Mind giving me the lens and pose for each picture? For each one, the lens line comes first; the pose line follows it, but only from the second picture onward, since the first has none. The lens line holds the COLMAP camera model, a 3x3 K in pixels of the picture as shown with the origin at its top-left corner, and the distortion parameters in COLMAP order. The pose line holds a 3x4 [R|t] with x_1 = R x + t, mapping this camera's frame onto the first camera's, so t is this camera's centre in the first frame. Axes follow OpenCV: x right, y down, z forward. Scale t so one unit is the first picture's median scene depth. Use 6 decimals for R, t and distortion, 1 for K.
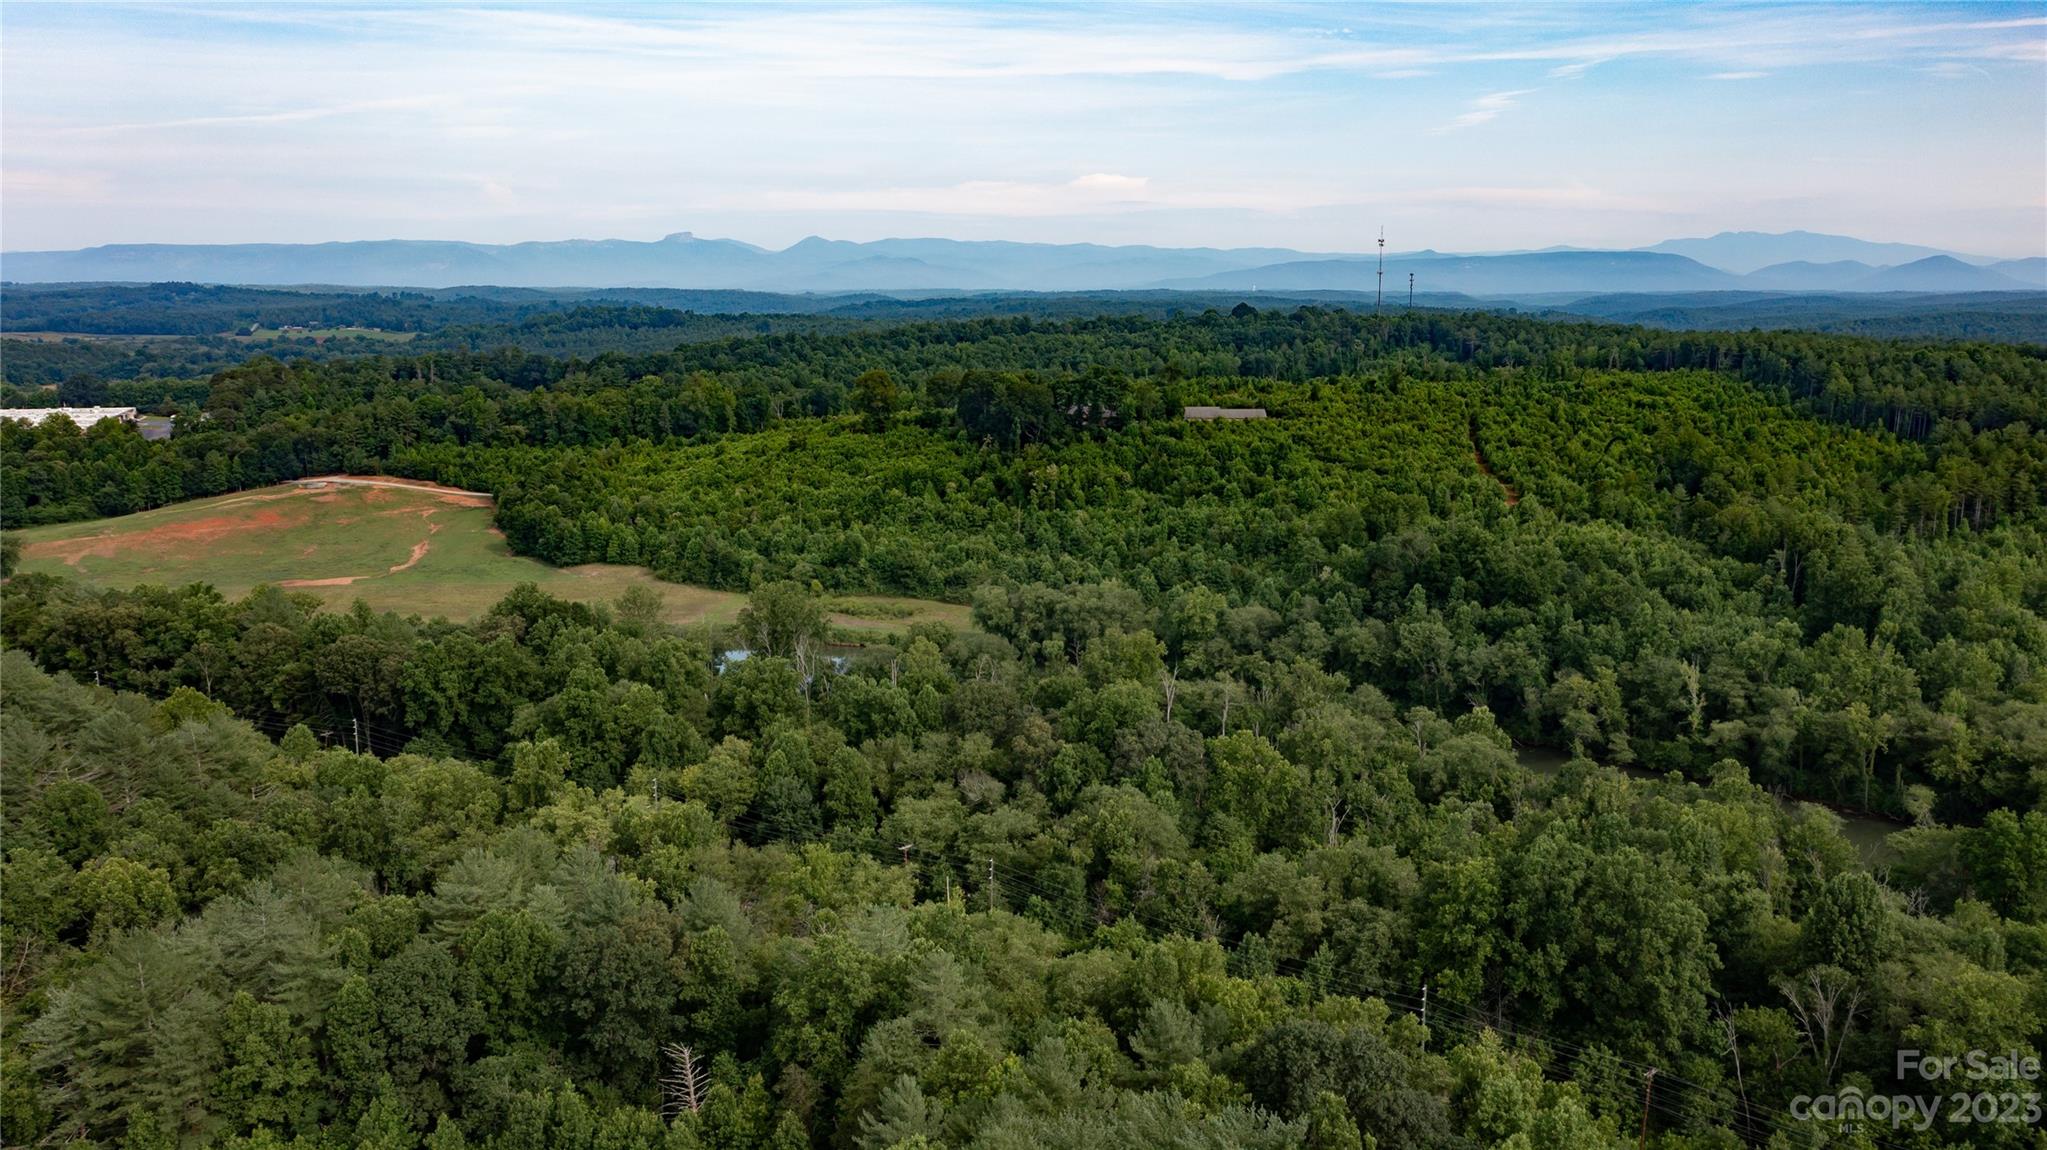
lens RADIAL K [[1630.7, 0, 1022.2], [0, 1630.7, 572.1], [0, 0, 1]] dist [0.004311, 0.000399]
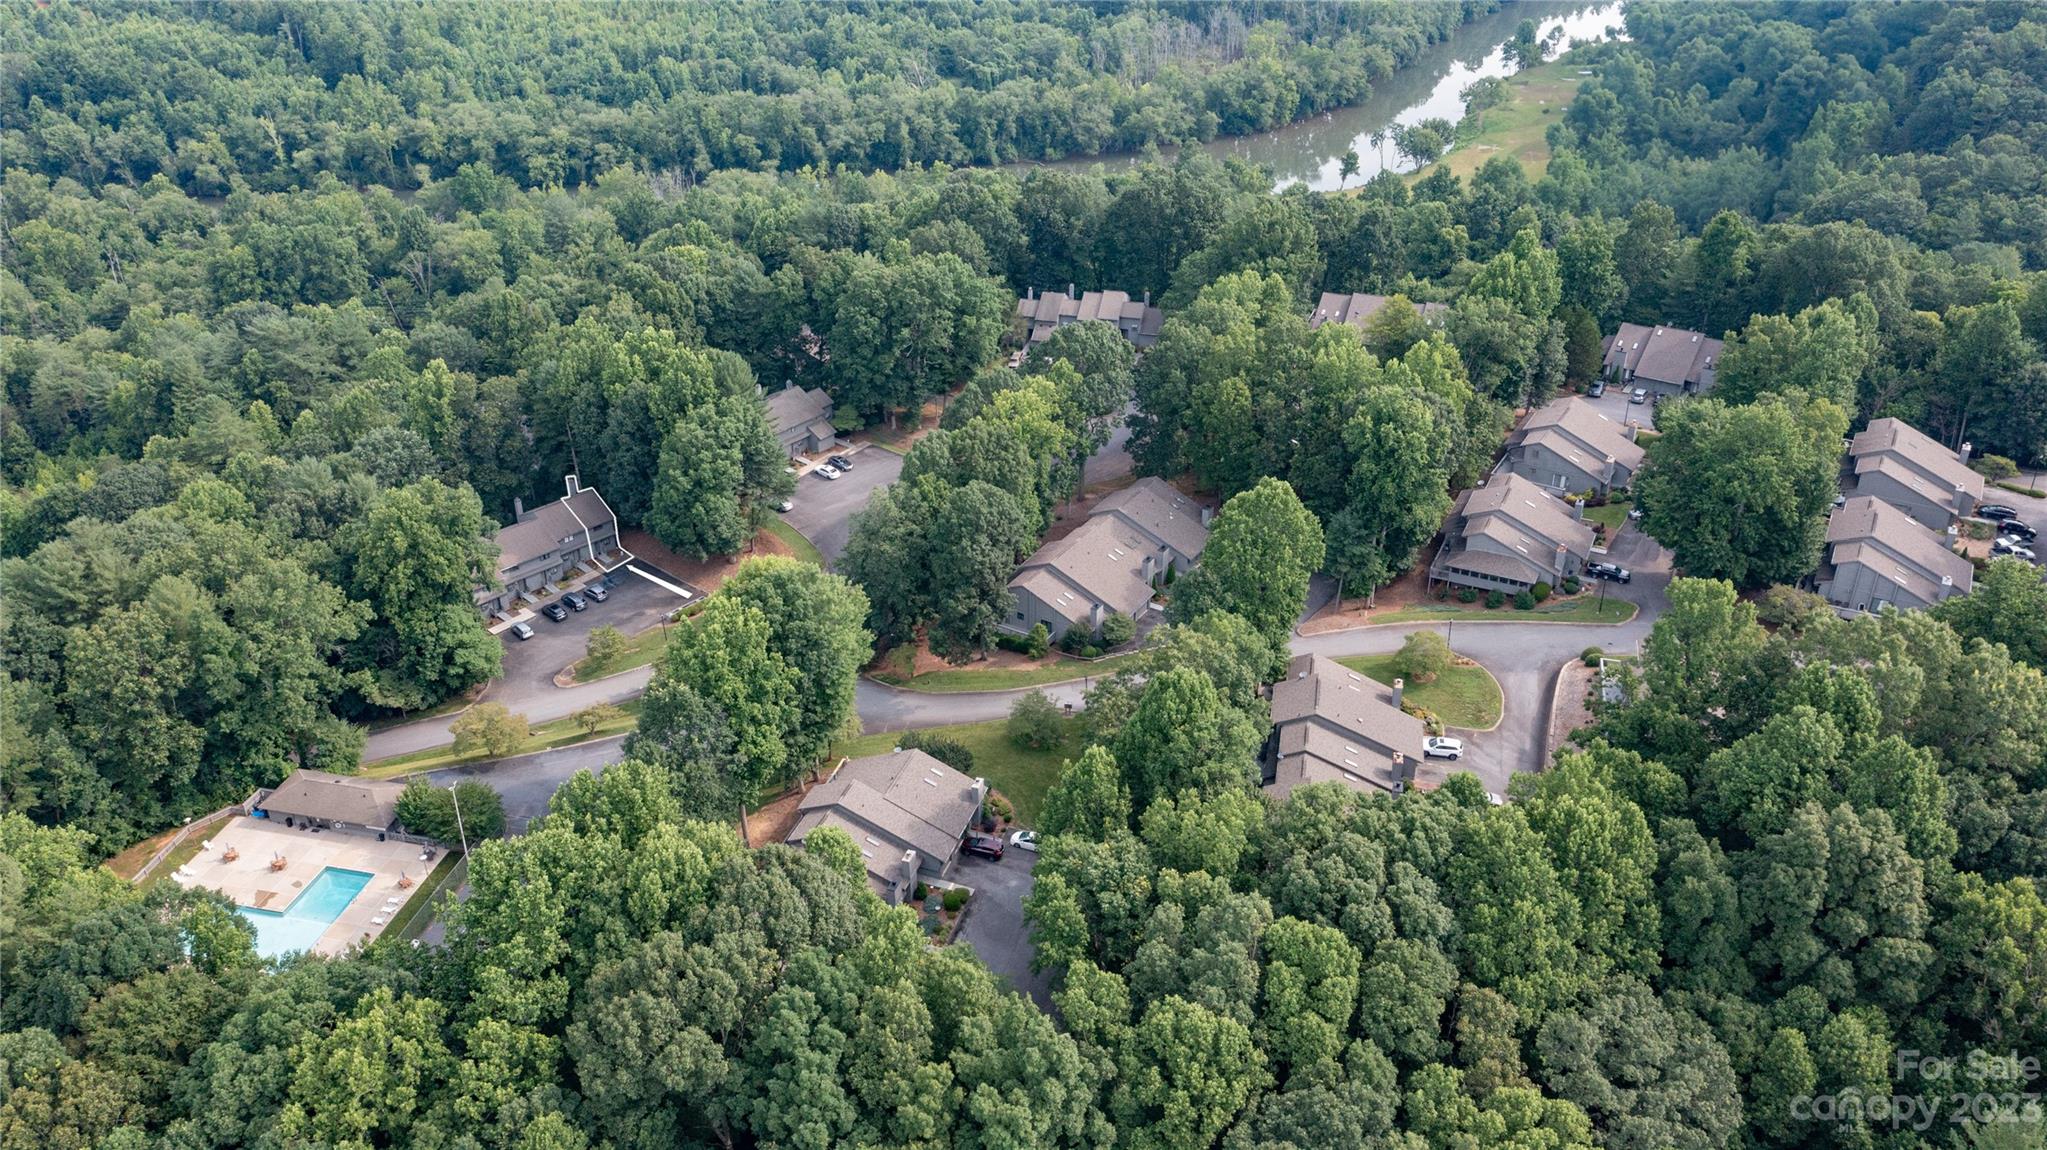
lens RADIAL K [[1681.4, 0, 1021.2], [0, 1681.4, 575.0], [0, 0, 1]] dist [-0.005168, 0.000648]
pose [[0.634467, -0.379004, 0.673653, -0.381743], [0.134915, 0.912457, 0.386291, -0.068605], [-0.761085, -0.154202, 0.630057, -0.626947]]
